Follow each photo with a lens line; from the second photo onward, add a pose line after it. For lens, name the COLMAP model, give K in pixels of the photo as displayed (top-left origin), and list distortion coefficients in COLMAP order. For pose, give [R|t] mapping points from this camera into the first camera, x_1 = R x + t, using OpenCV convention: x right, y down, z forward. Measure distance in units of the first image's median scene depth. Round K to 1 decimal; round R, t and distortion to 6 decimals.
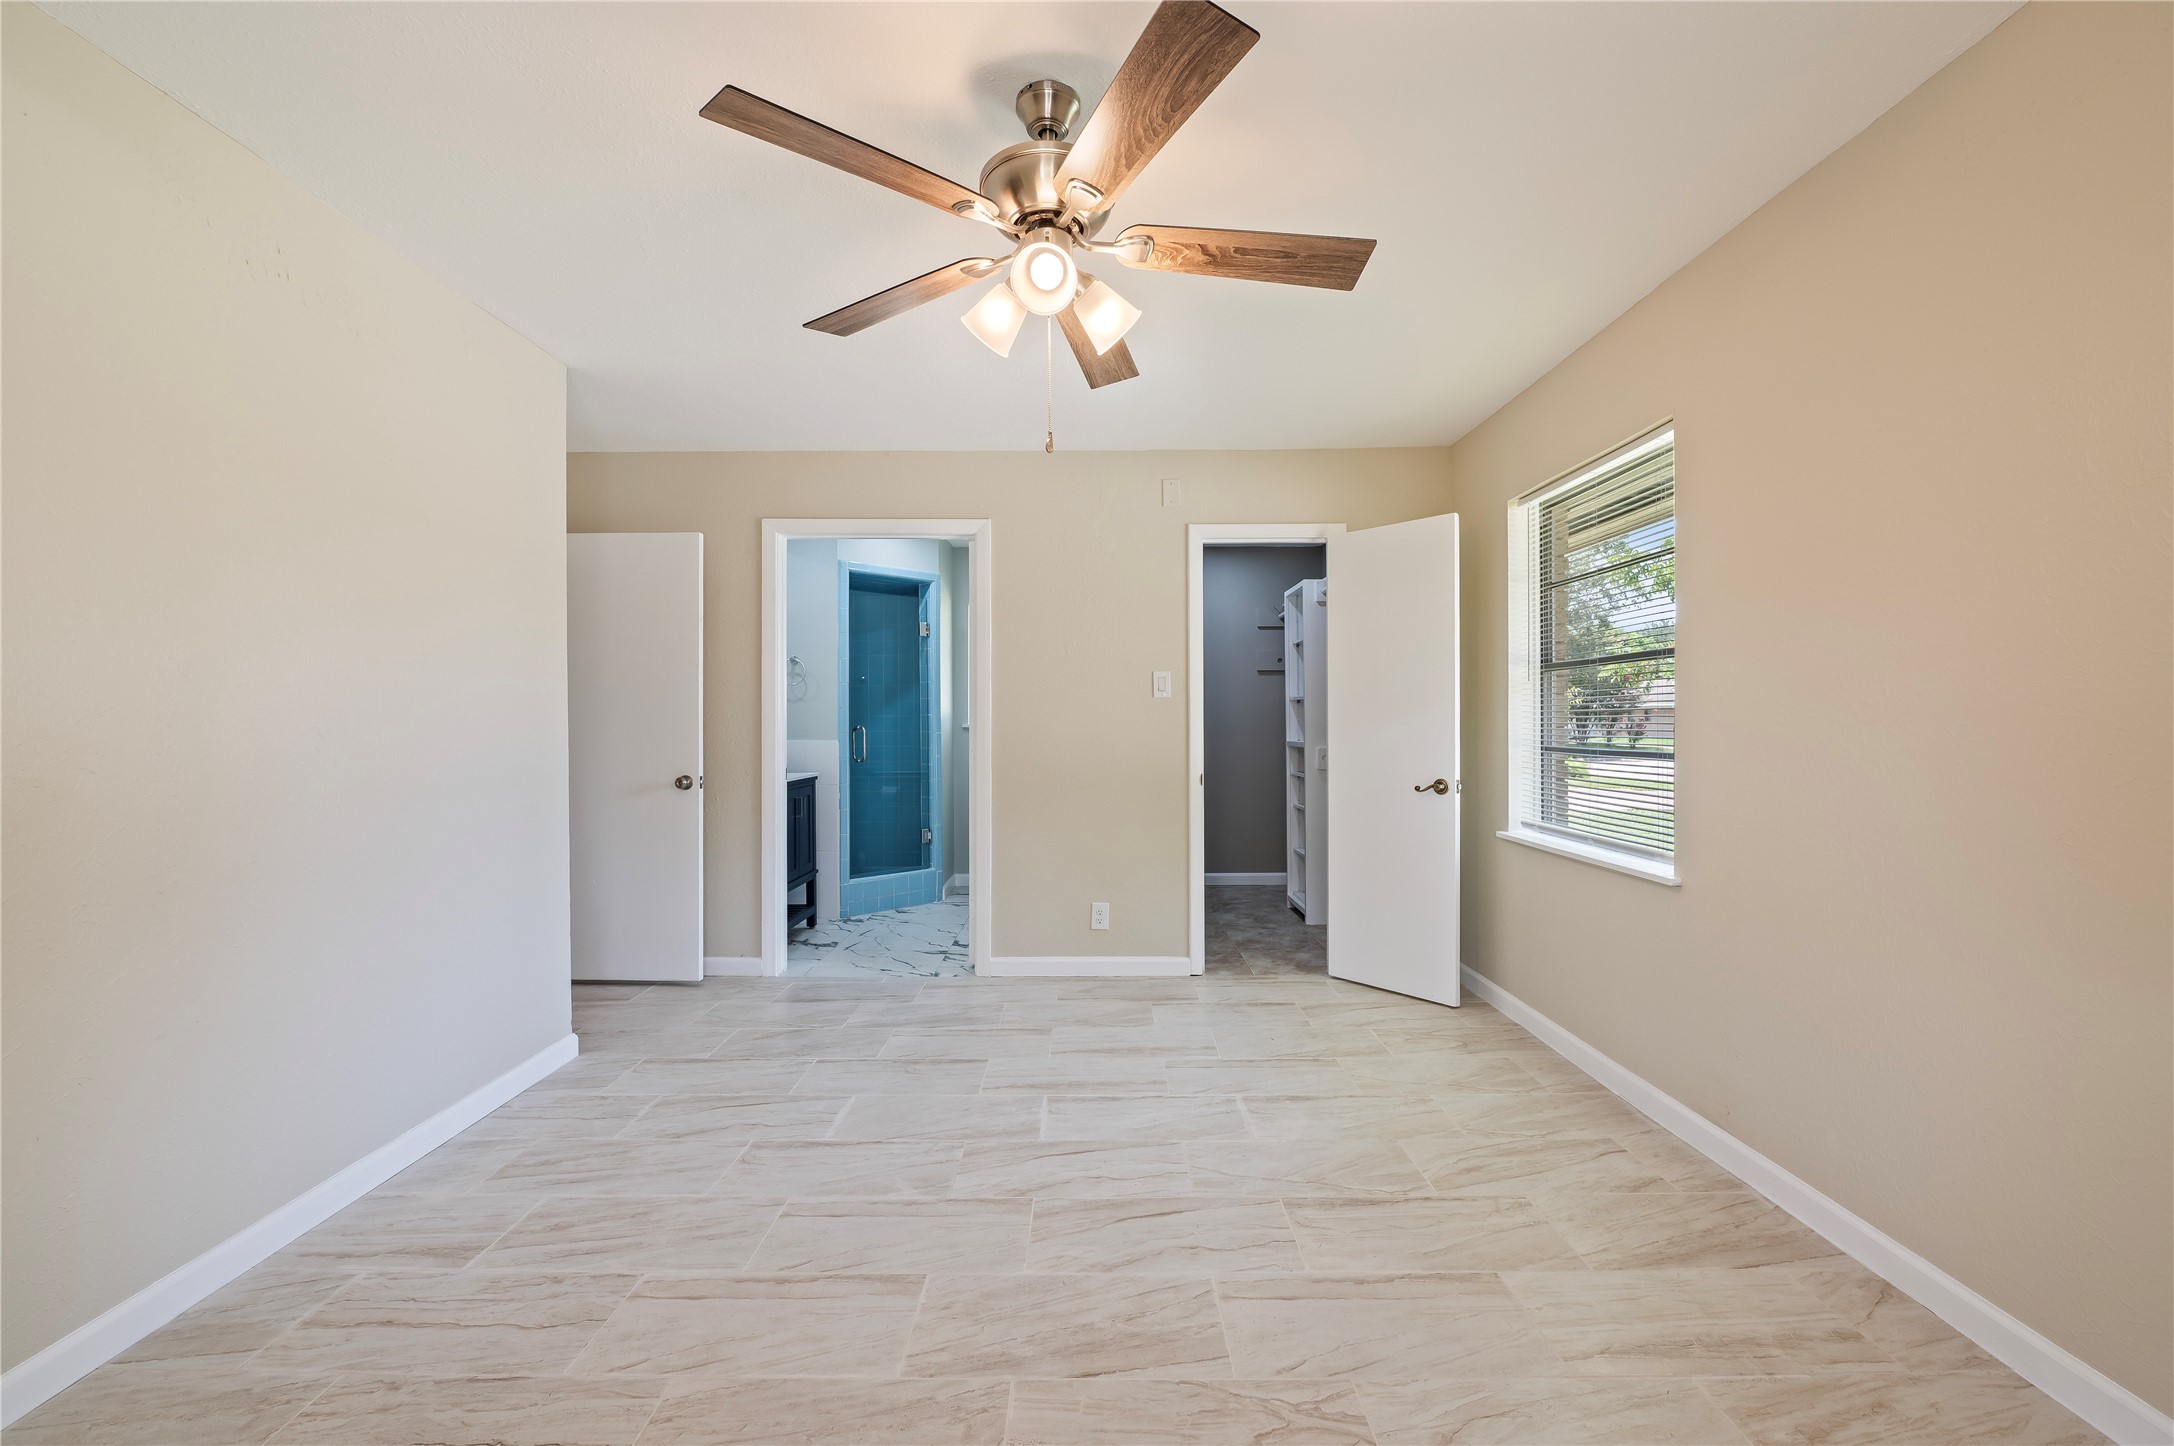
lens RADIAL K [[917.9, 0, 1096.5], [0, 917.9, 722.3], [0, 0, 1]] dist [-0.009042, 0.000074]
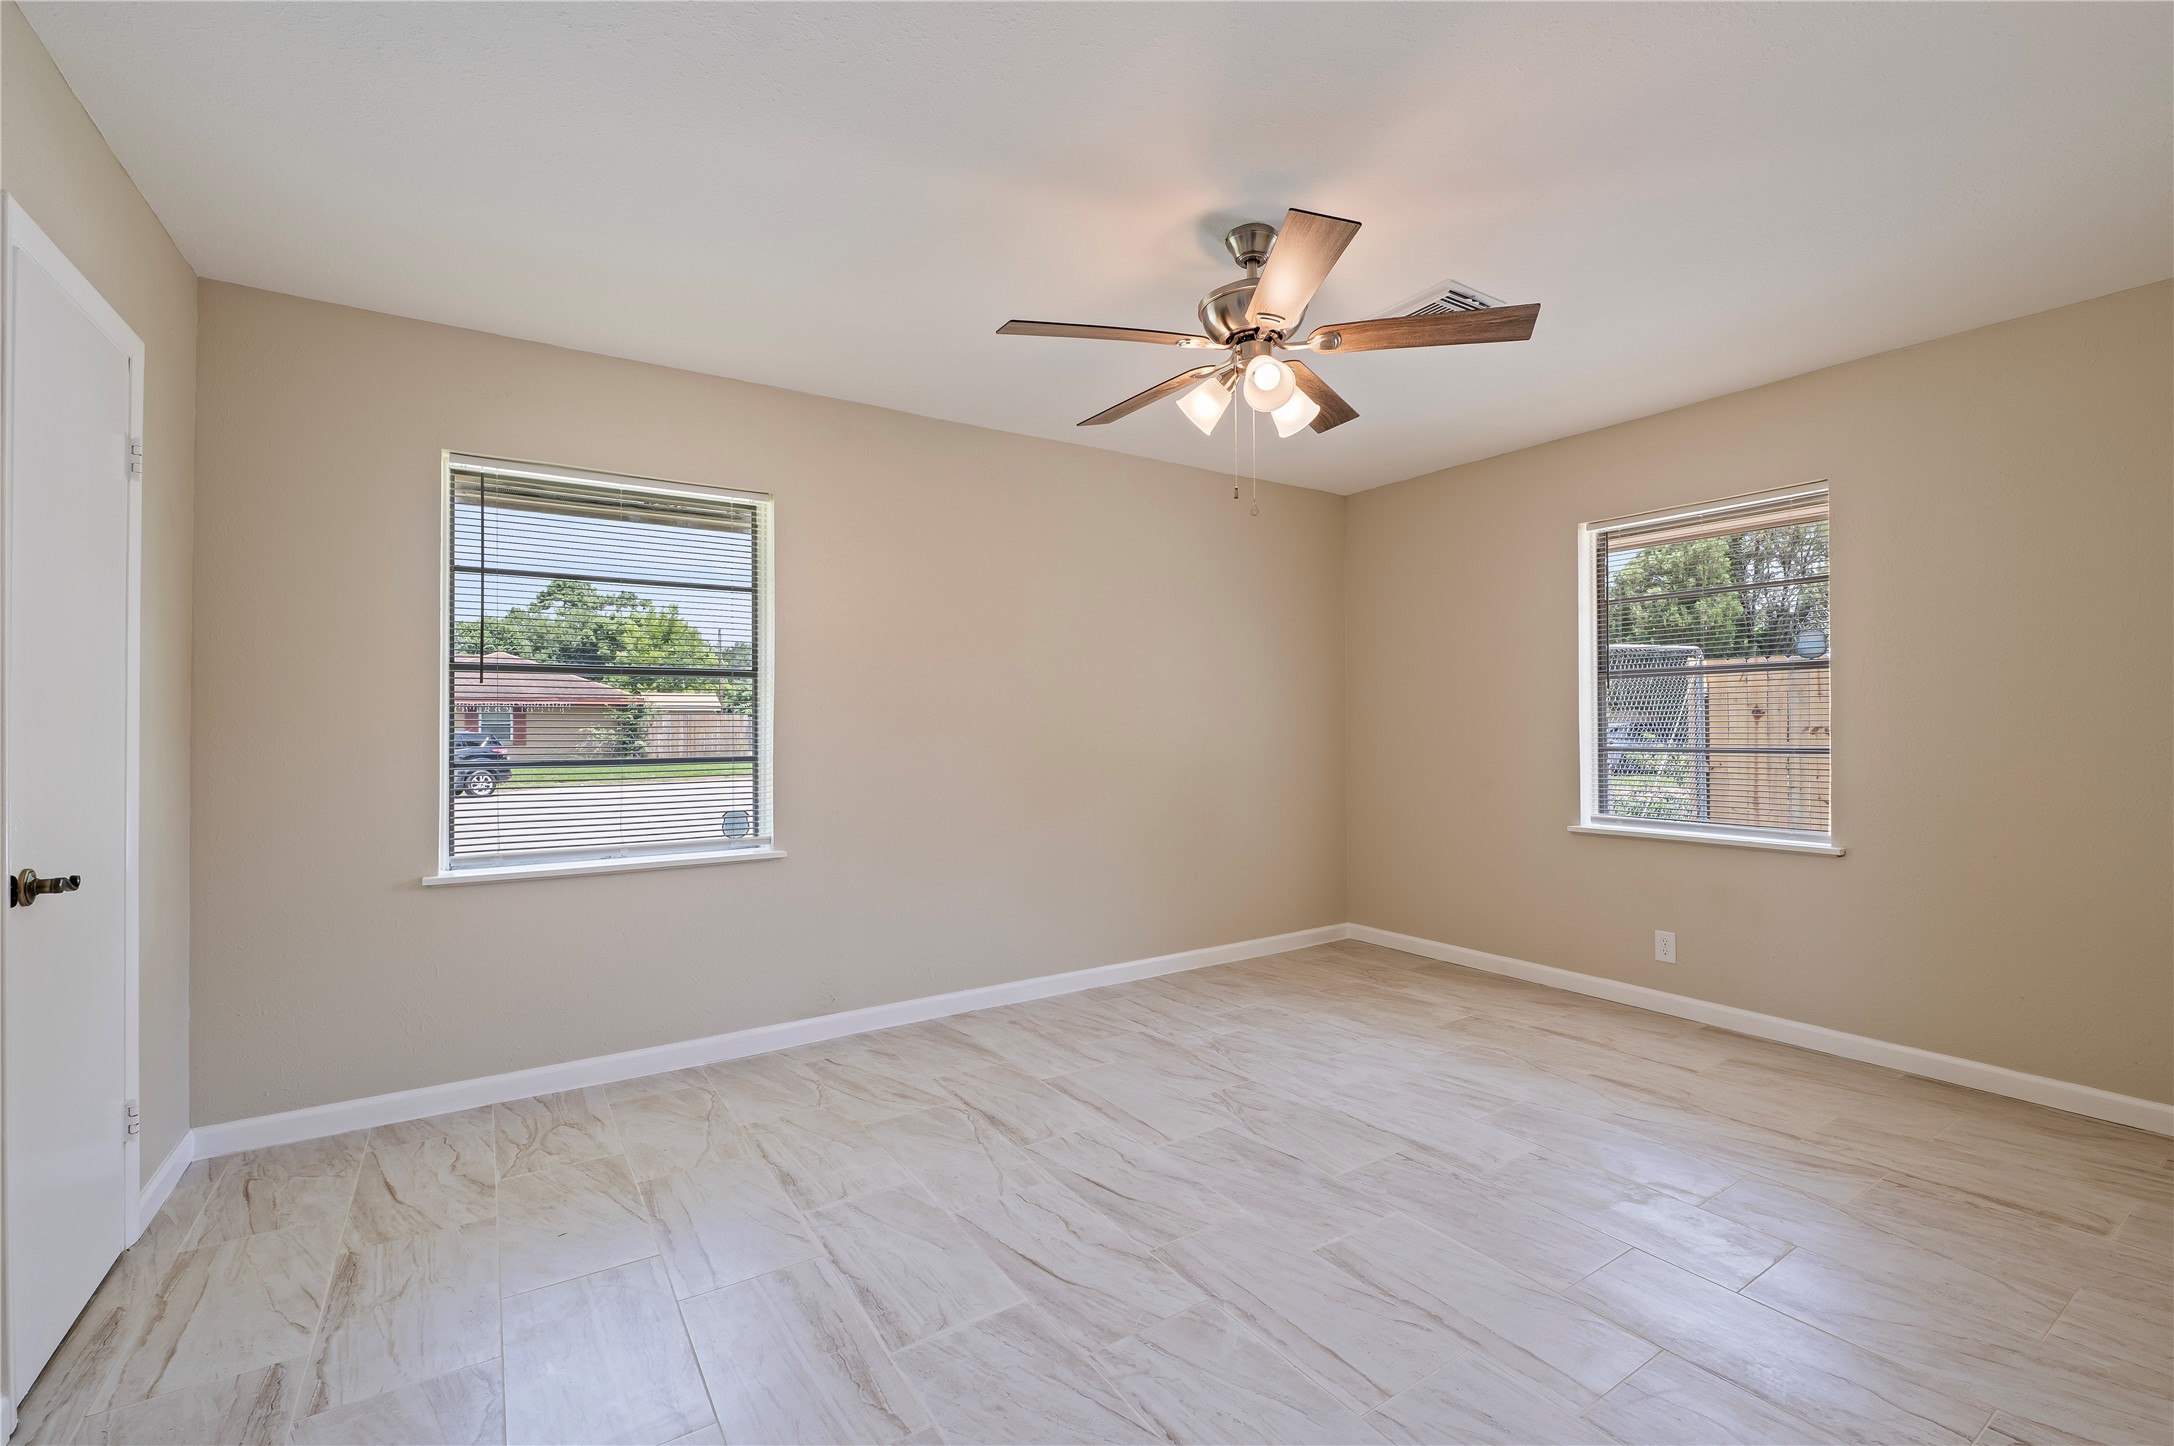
lens RADIAL K [[917.9, 0, 1096.9], [0, 917.9, 722.0], [0, 0, 1]] dist [-0.009042, 0.000074]
pose [[-0.558933, 0.010548, 0.829146, -0.787811], [0.007973, 0.999941, -0.007346, -0.000564], [-0.829174, 0.002505, -0.558984, 1.525531]]
